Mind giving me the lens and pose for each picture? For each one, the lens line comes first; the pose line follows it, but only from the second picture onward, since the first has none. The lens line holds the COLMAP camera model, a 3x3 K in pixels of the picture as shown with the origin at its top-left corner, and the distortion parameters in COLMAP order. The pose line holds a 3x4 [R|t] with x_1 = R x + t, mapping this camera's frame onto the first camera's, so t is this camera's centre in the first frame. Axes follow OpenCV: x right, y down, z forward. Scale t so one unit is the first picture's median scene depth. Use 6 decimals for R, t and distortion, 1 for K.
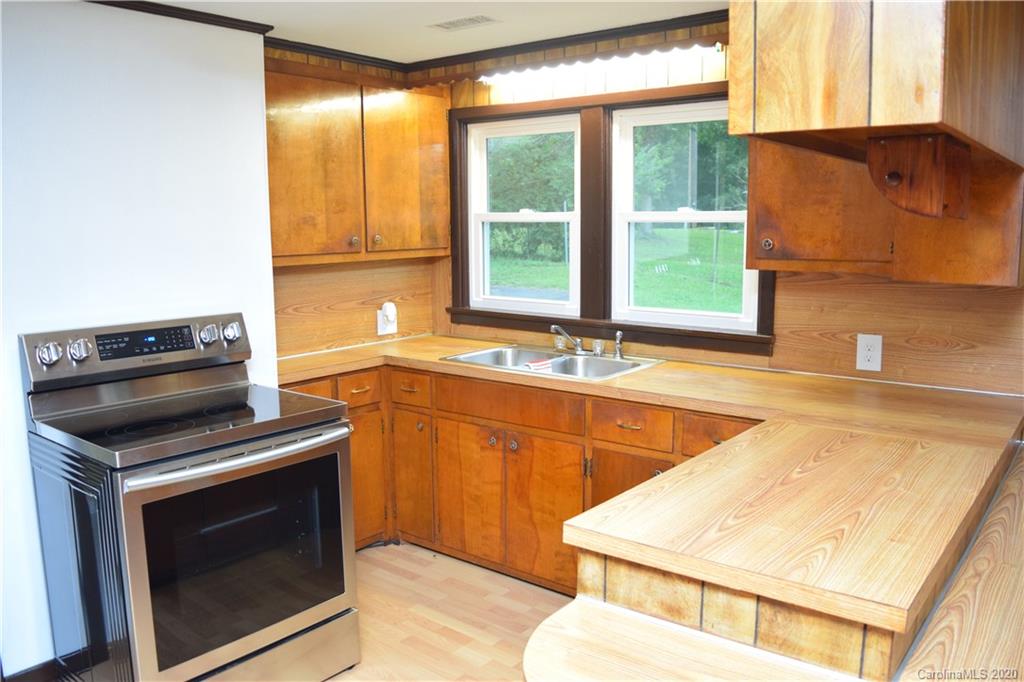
lens RADIAL K [[804.8, 0, 509.3], [0, 804.8, 339.0], [0, 0, 1]] dist [-0.097805, 0.027826]
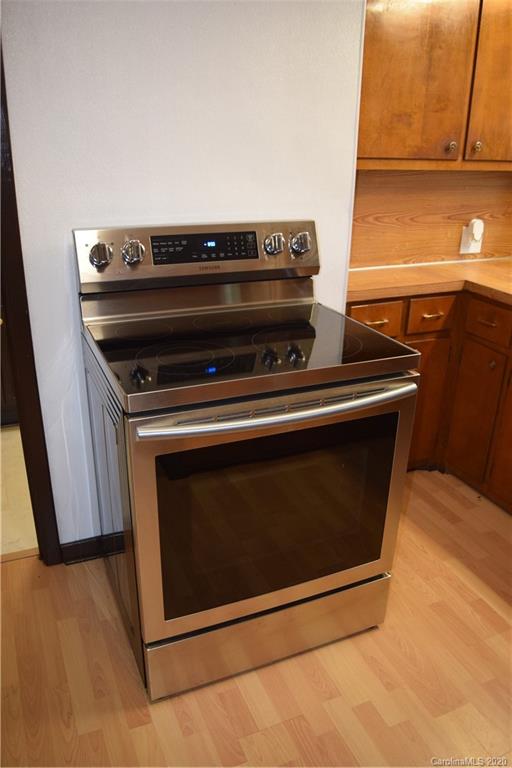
lens RADIAL K [[603.6, 0, 256.0], [0, 603.6, 384.0], [0, 0, 1]] dist [-0.097805, 0.027826]
pose [[0.893520, 0.197916, -0.403054, -0.078163], [-0.091366, 0.958978, 0.268352, -0.027661], [0.439631, -0.202952, 0.874949, 0.305163]]
